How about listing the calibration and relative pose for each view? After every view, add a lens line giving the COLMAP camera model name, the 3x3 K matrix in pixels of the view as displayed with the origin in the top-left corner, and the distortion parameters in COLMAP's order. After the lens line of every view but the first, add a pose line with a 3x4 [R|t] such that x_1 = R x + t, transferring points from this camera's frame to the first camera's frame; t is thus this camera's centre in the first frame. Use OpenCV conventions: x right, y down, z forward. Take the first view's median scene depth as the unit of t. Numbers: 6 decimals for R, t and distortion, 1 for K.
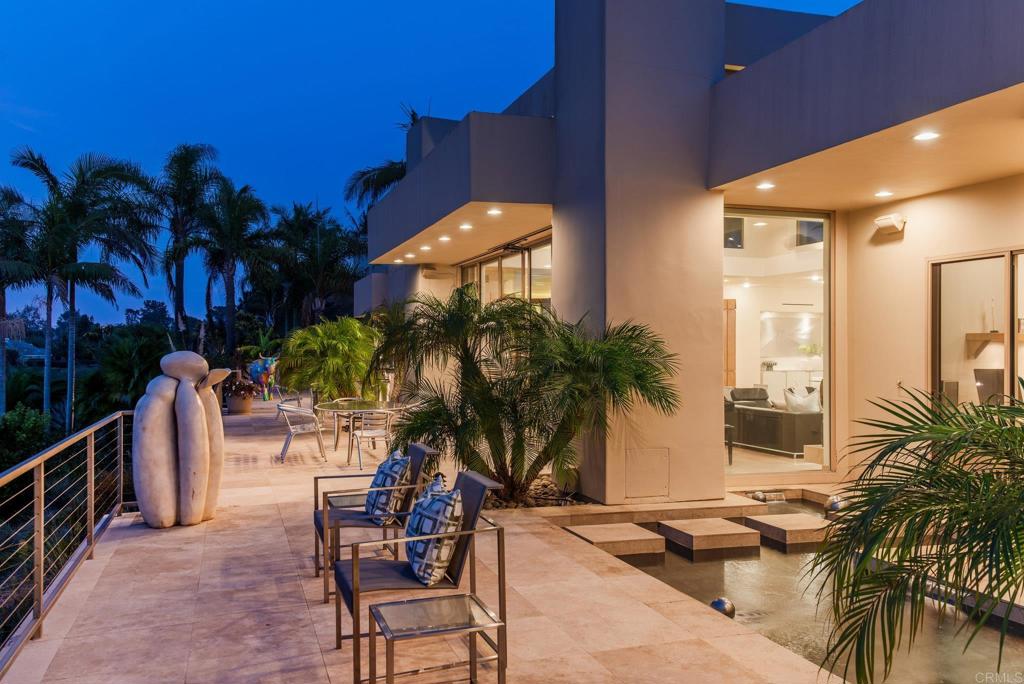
lens RADIAL K [[868.5, 0, 490.6], [0, 868.5, 344.0], [0, 0, 1]] dist [0.062673, 0.008896]
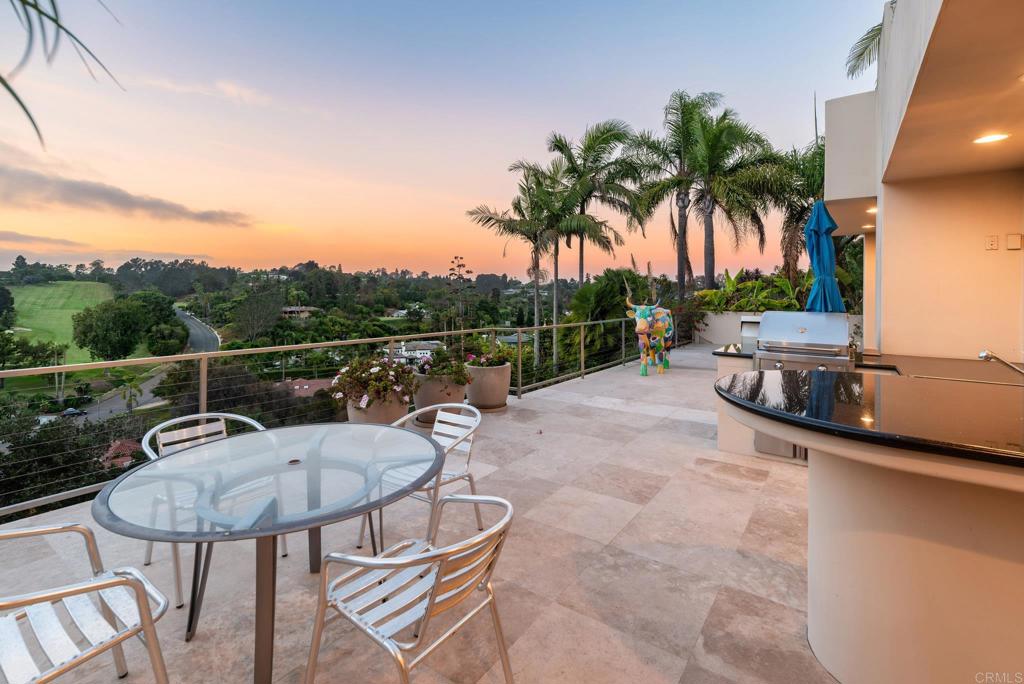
lens RADIAL K [[450.9, 0, 514.1], [0, 450.9, 294.9], [0, 0, 1]] dist [-0.000860, -0.000369]
pose [[0.604758, 0.008249, -0.796367, -0.153299], [-0.005412, 0.999966, 0.006248, 0.017852], [0.796391, 0.000531, 0.604782, 1.933813]]
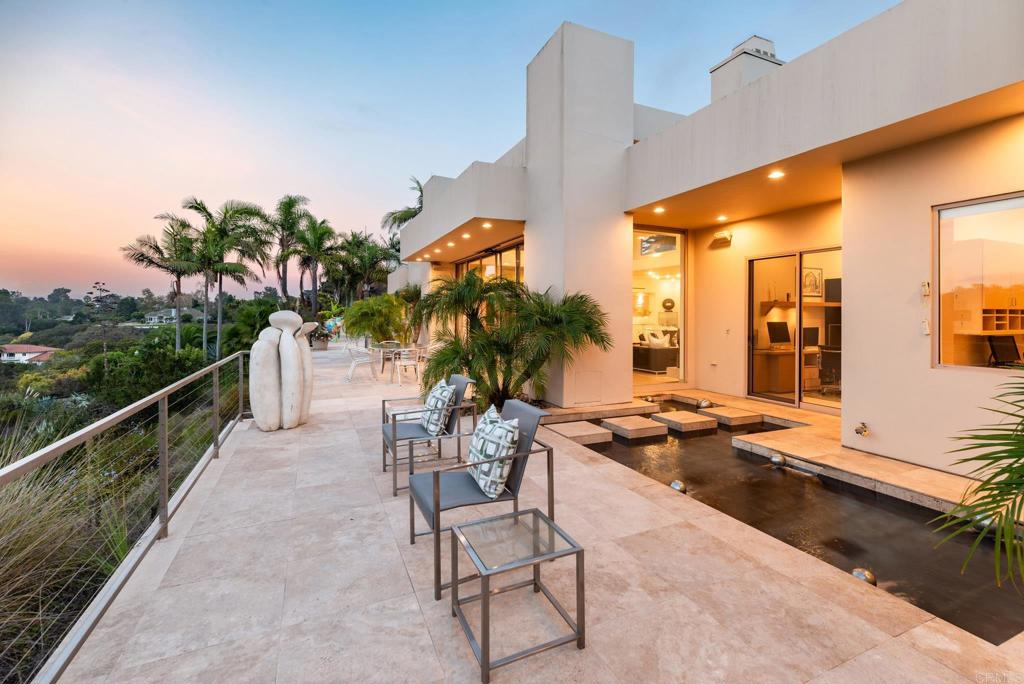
lens RADIAL K [[459.6, 0, 508.0], [0, 459.6, 309.6], [0, 0, 1]] dist [0.004016, 0.000485]
pose [[0.993903, 0.001519, 0.110252, -0.050453], [-0.001129, 0.999993, -0.003606, 0.007007], [-0.110257, 0.003460, 0.993897, 0.150733]]
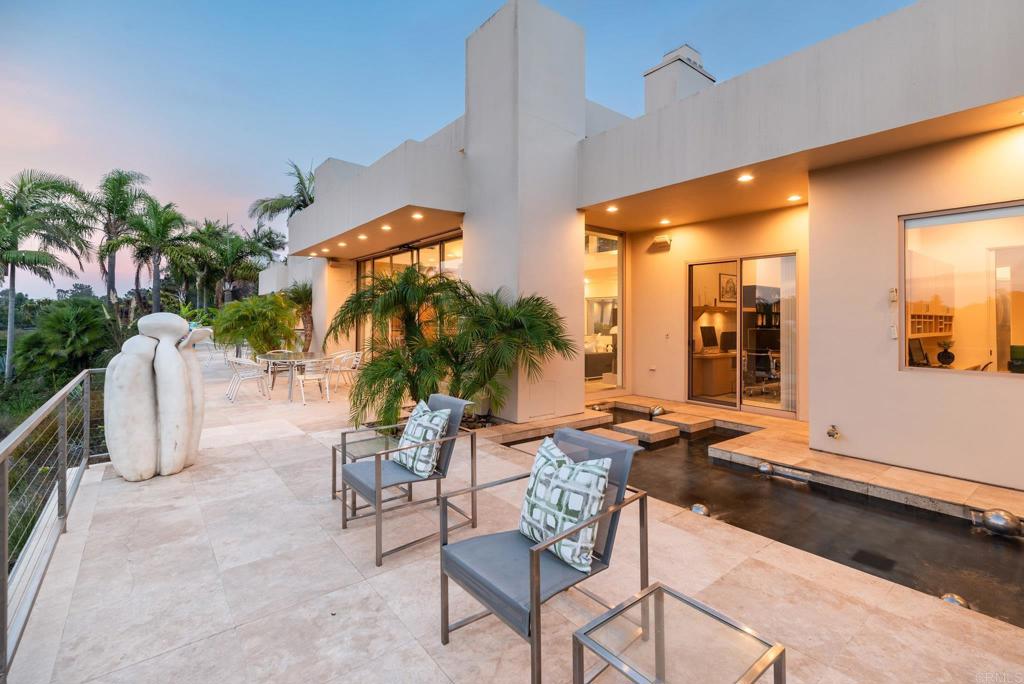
lens RADIAL K [[471.4, 0, 510.6], [0, 471.4, 312.4], [0, 0, 1]] dist [0.006774, -0.000137]
pose [[0.932077, 0.006835, 0.362195, -0.130932], [-0.004525, 0.999964, -0.007227, 0.007964], [-0.362231, 0.005097, 0.932074, 0.241931]]
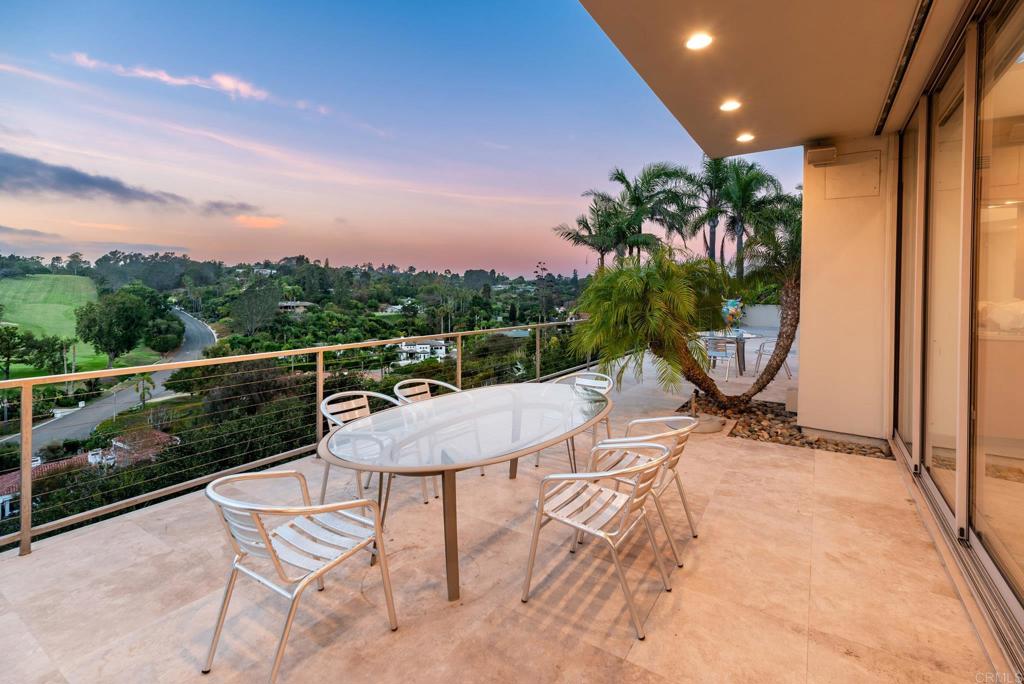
lens RADIAL K [[461.2, 0, 517.3], [0, 461.2, 297.0], [0, 0, 1]] dist [0.001074, 0.000110]
pose [[0.644029, 0.021732, -0.764693, 0.053228], [-0.010248, 0.999752, 0.019781, 0.010406], [0.764933, -0.004903, 0.644092, 1.067202]]
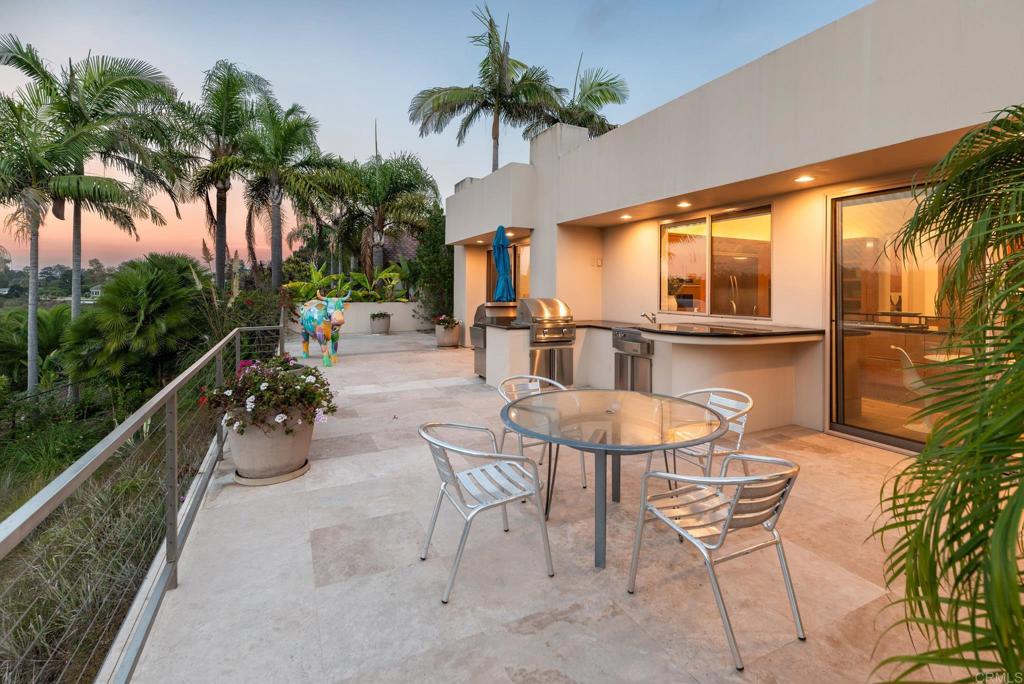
lens RADIAL K [[450.9, 0, 514.1], [0, 450.9, 294.9], [0, 0, 1]] dist [-0.000860, -0.000369]
pose [[0.984060, 0.003464, 0.177804, -0.482953], [-0.006756, 0.999817, 0.017913, 0.018202], [-0.177709, -0.018828, 0.983903, 1.734341]]
